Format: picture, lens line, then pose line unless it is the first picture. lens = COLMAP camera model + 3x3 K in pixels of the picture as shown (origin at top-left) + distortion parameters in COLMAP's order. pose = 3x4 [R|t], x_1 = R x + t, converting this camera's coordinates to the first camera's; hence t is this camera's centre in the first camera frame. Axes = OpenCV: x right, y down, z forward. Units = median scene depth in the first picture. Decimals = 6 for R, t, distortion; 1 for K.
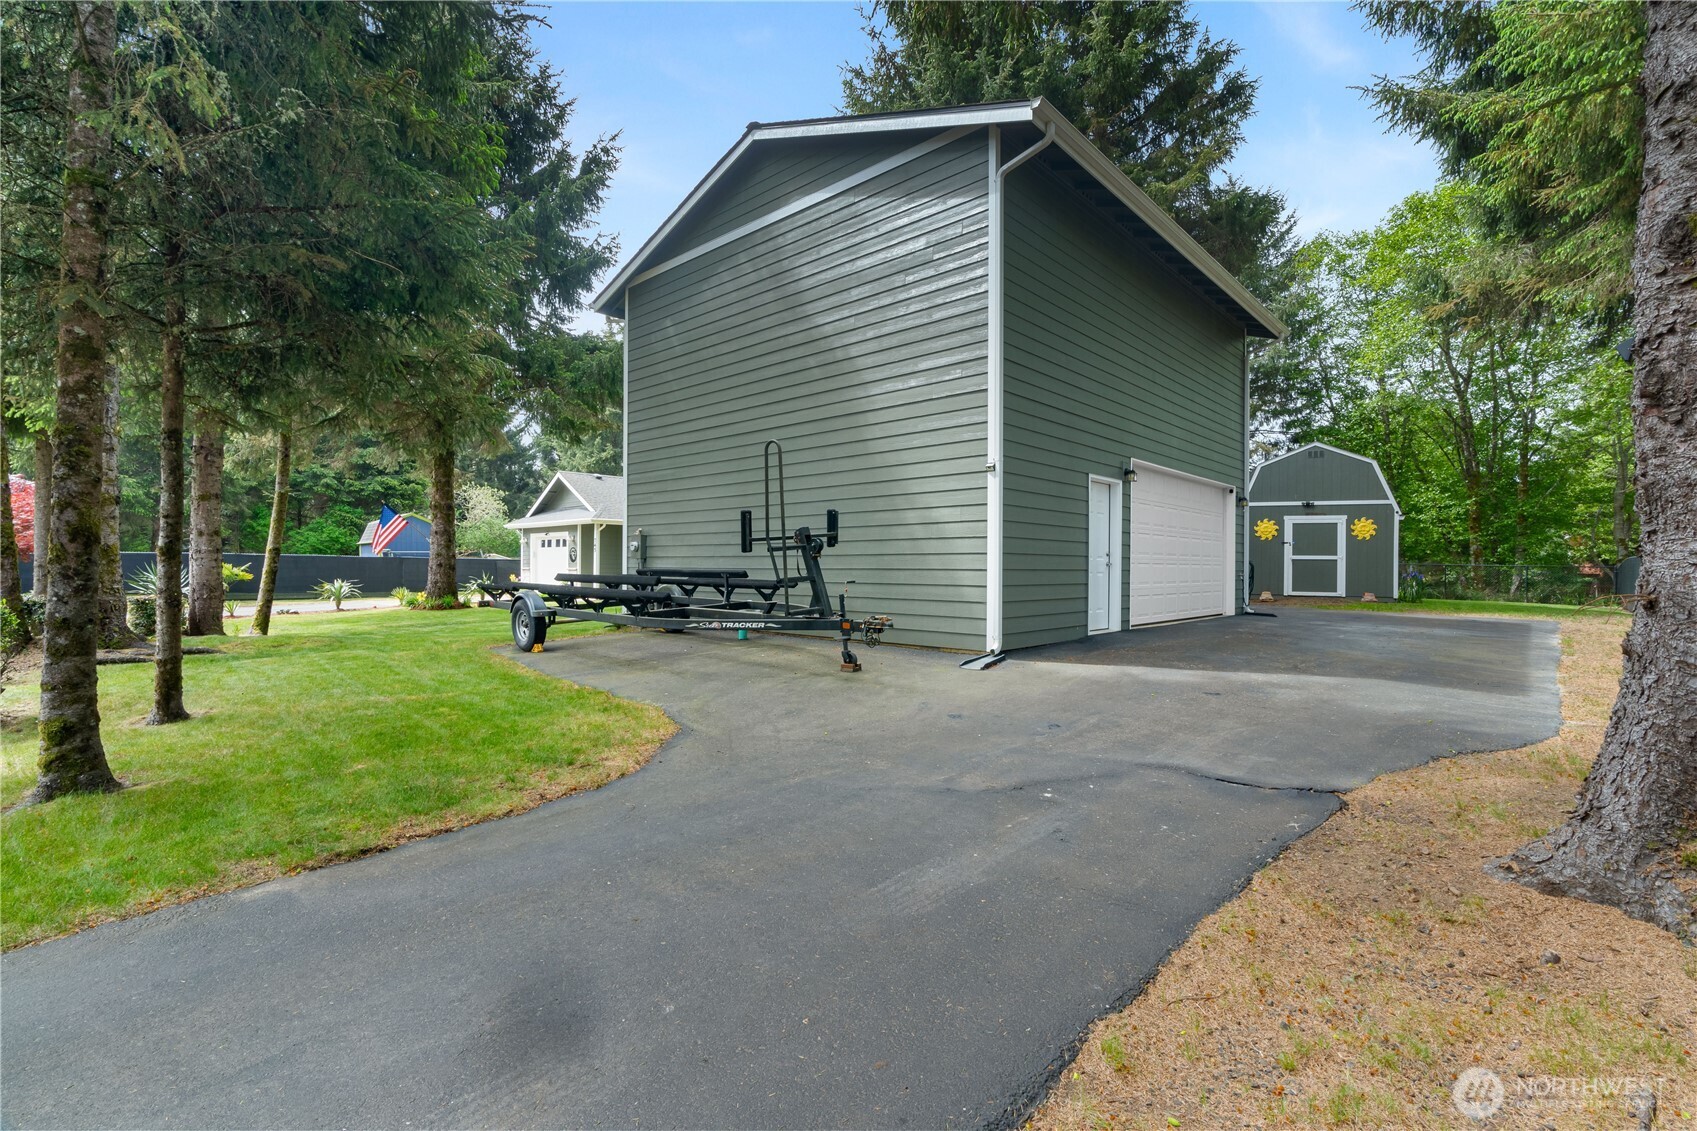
lens RADIAL K [[767.0, 0, 849.9], [0, 767.0, 564.8], [0, 0, 1]] dist [0.000215, -0.000060]
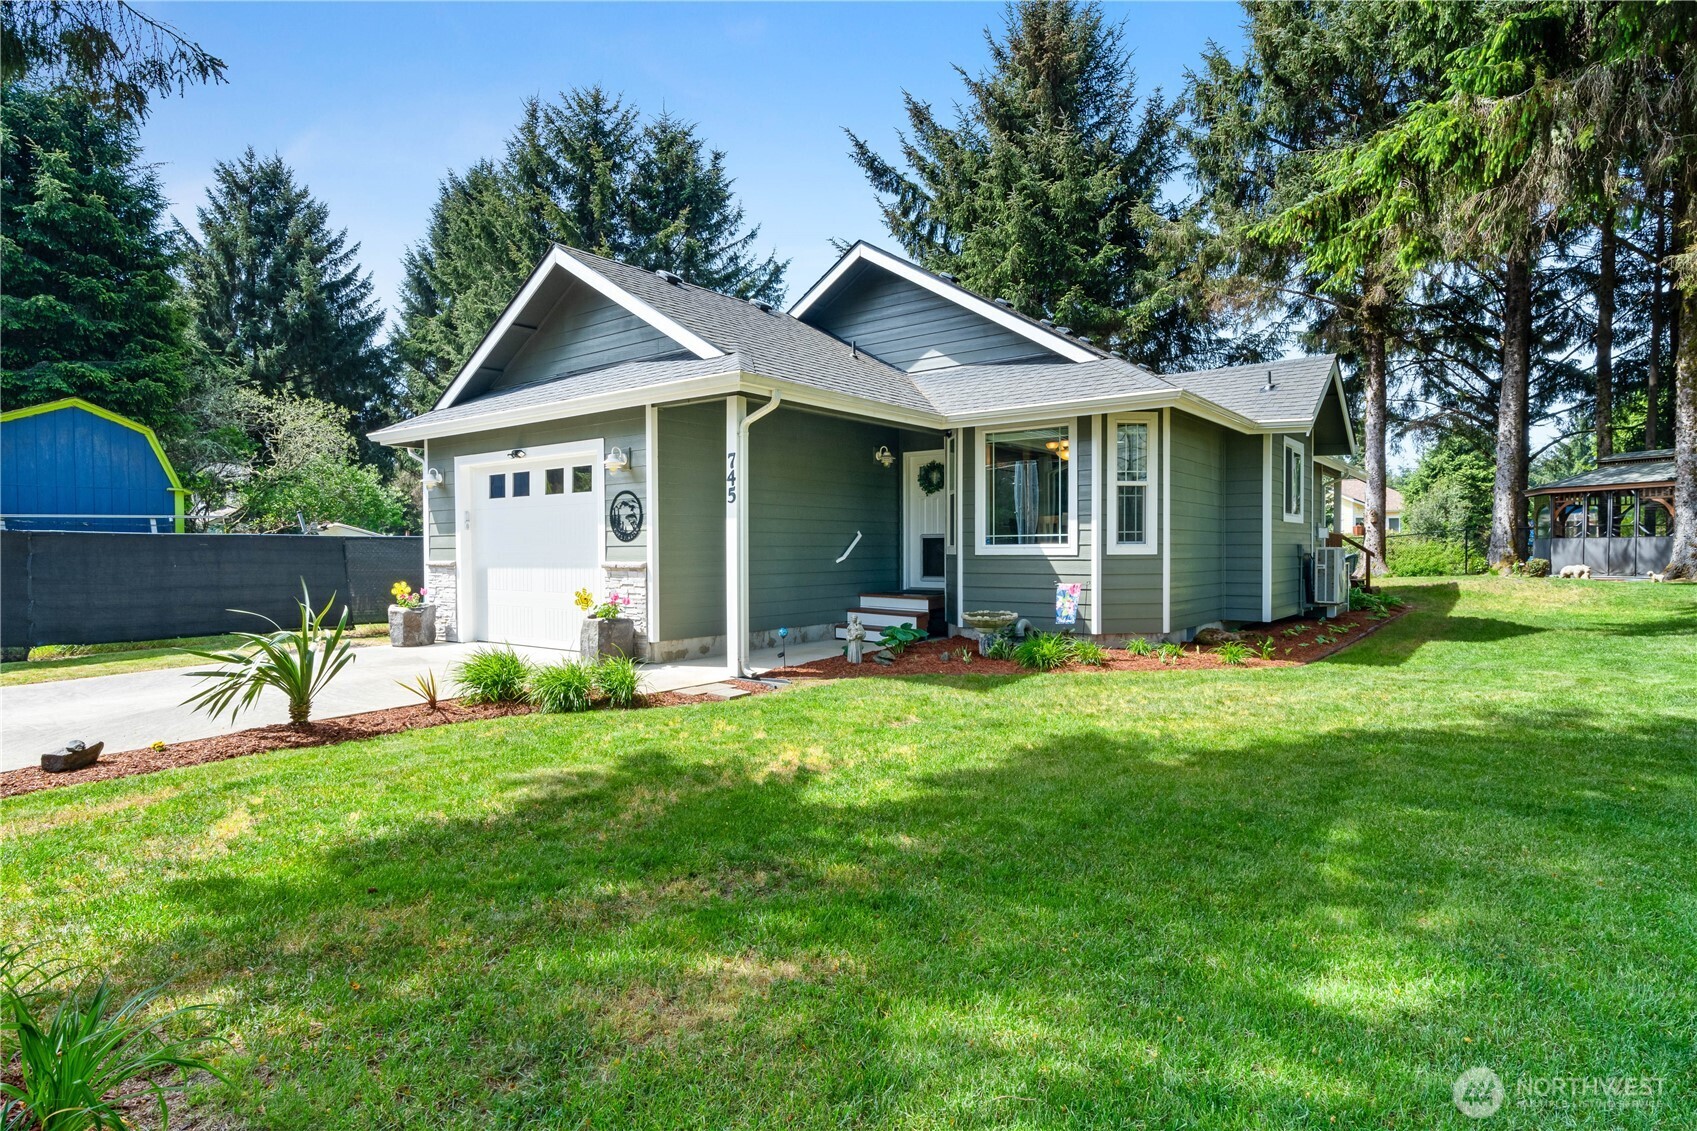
lens RADIAL K [[893.0, 0, 847.1], [0, 893.0, 565.3], [0, 0, 1]] dist [-0.000676, -0.000102]
pose [[0.995642, -0.010953, 0.092614, -0.308237], [0.009011, 0.999731, 0.021363, -0.000652], [-0.092823, -0.020435, 0.995473, 0.651707]]
